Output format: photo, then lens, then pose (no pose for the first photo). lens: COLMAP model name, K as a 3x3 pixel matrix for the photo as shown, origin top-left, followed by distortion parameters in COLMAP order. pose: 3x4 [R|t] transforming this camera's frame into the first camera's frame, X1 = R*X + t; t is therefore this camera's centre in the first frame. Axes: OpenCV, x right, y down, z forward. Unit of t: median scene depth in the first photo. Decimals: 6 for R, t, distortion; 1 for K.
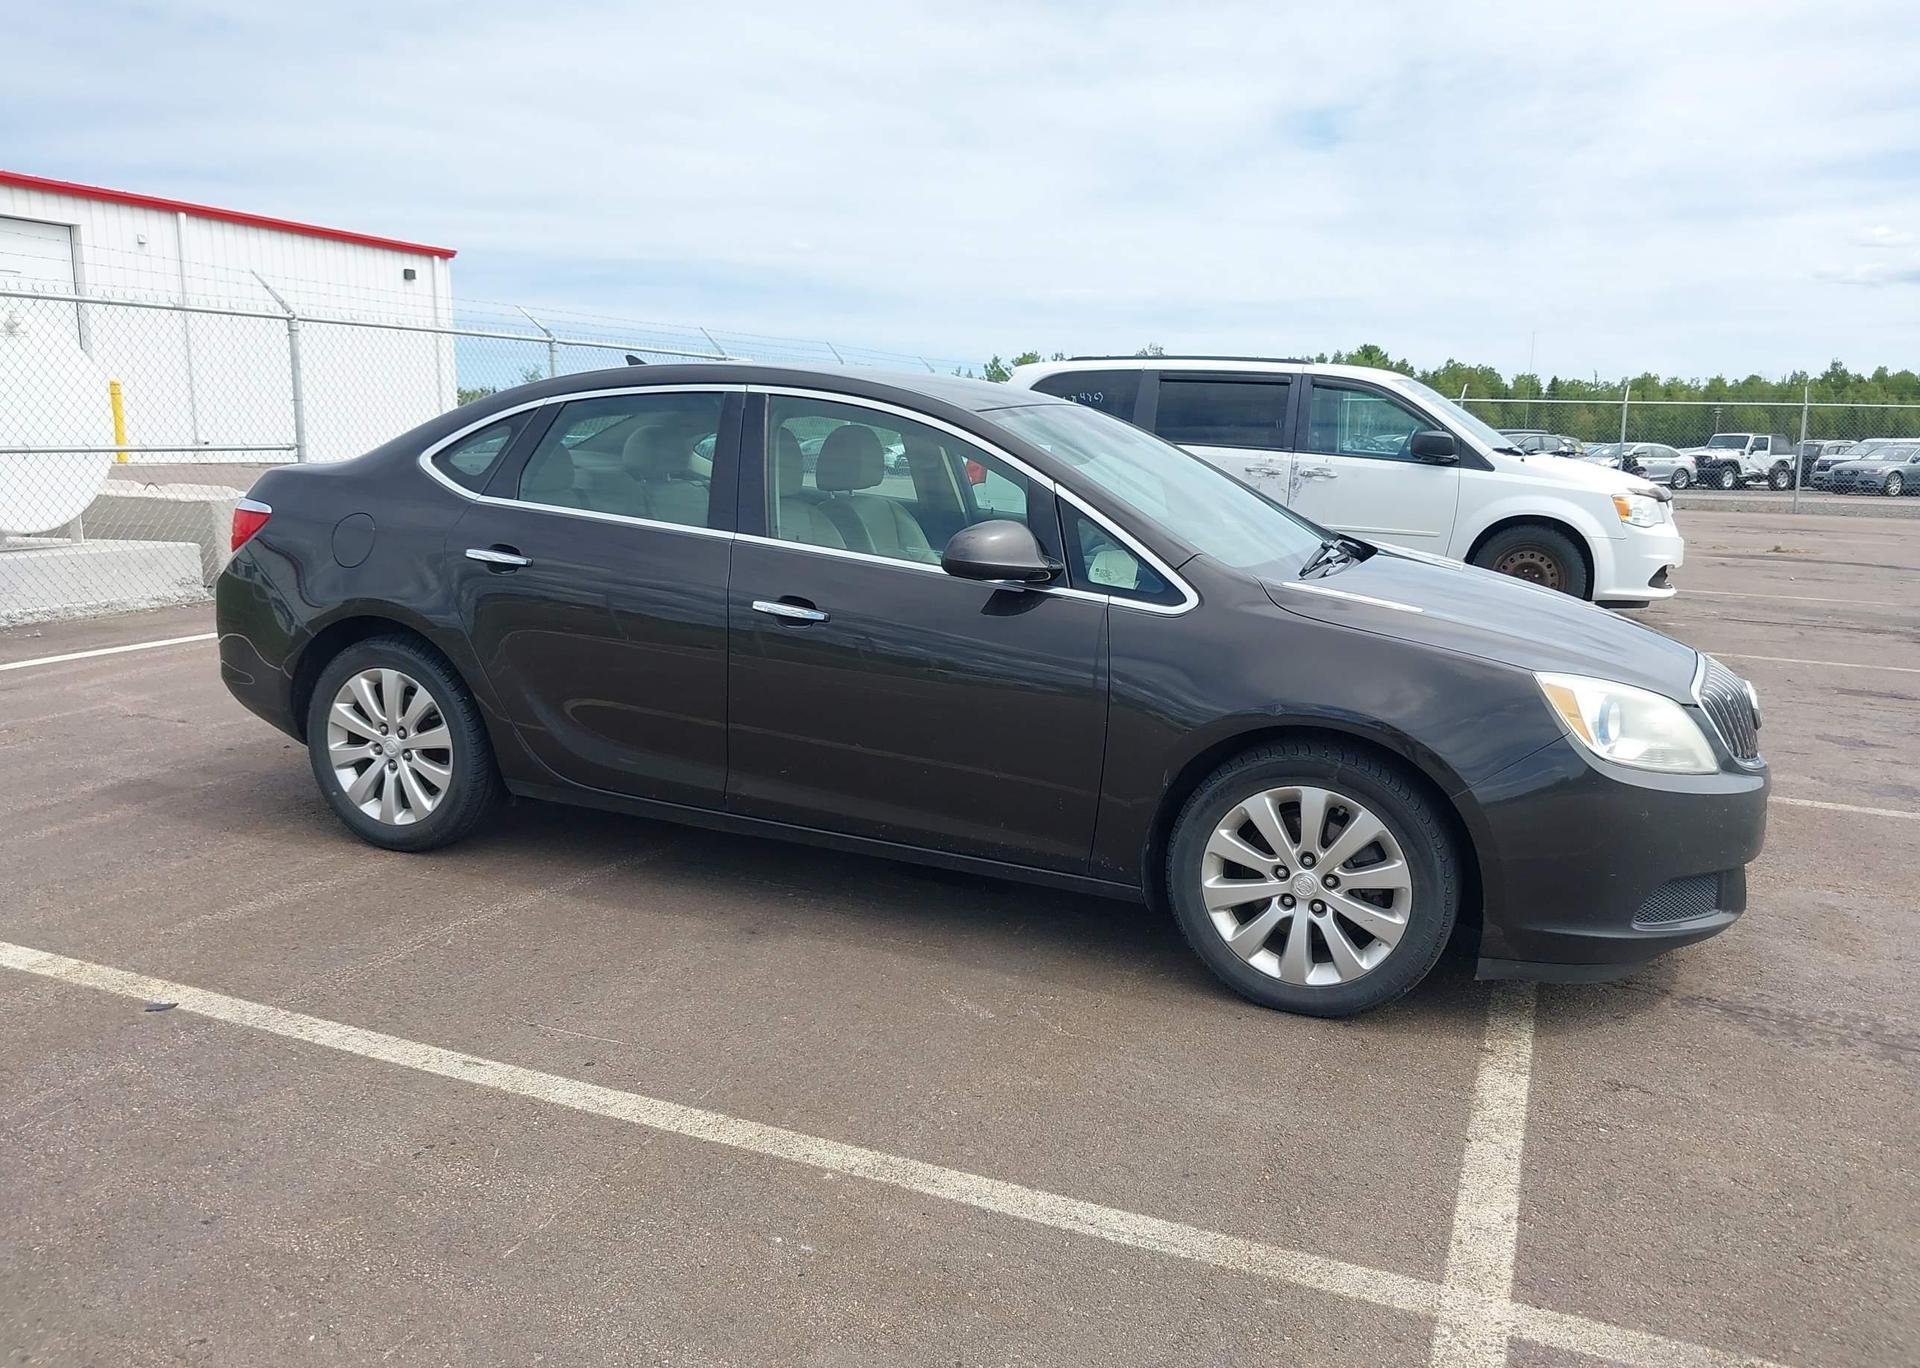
lens RADIAL K [[1471.0, 0, 960.0], [0, 1471.0, 684.0], [0, 0, 1]] dist [0.039790, -0.068301]
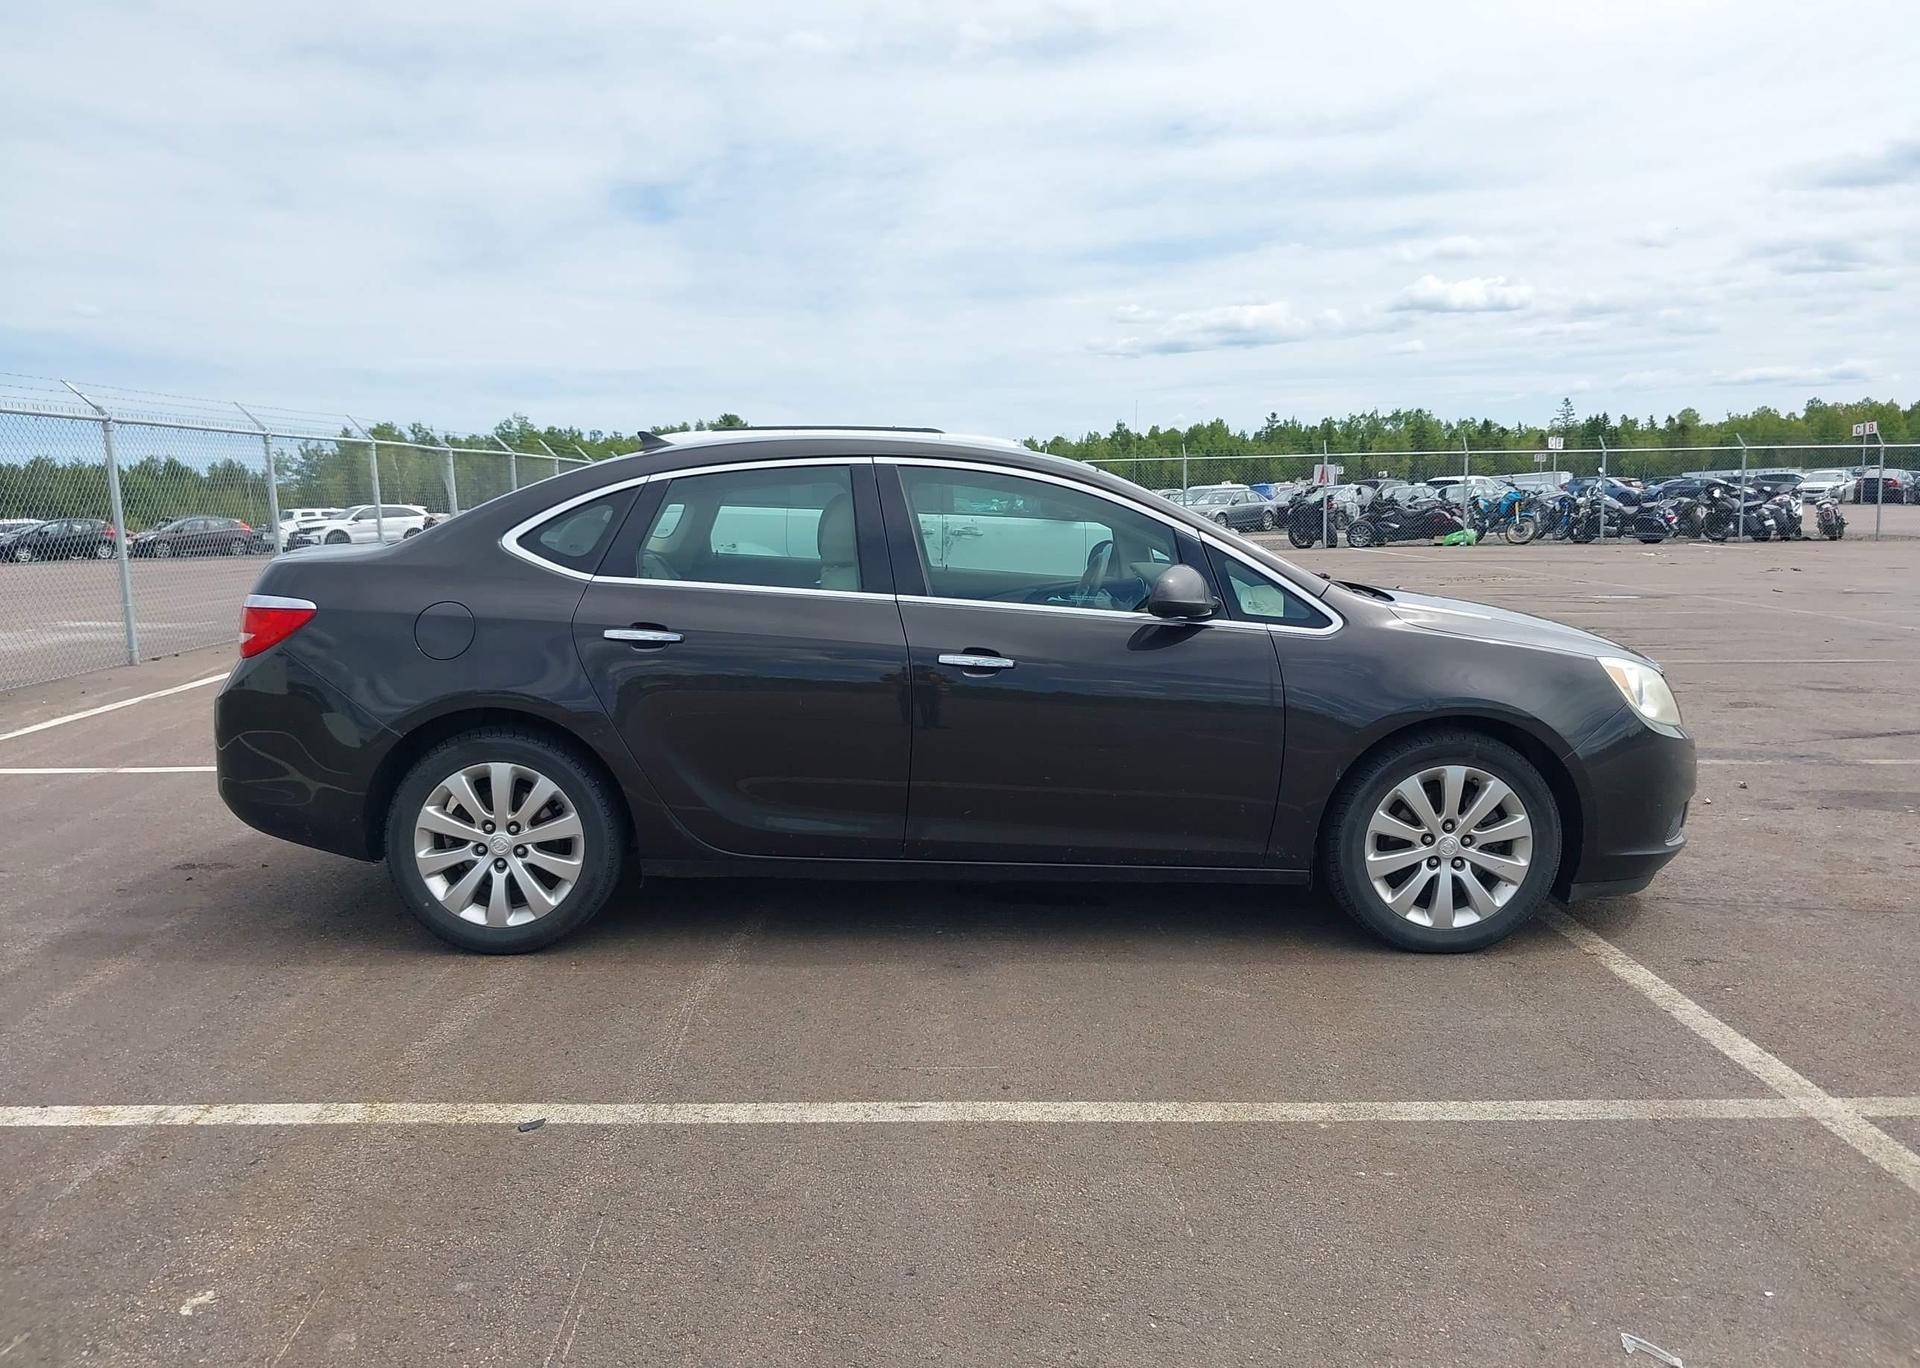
lens RADIAL K [[1471.0, 0, 960.0], [0, 1471.0, 684.0], [0, 0, 1]] dist [0.039790, -0.068301]
pose [[0.920553, -0.084236, 0.381428, -0.582054], [0.101291, 0.994547, -0.024819, -0.008349], [-0.377257, 0.061483, 0.924065, 0.011405]]
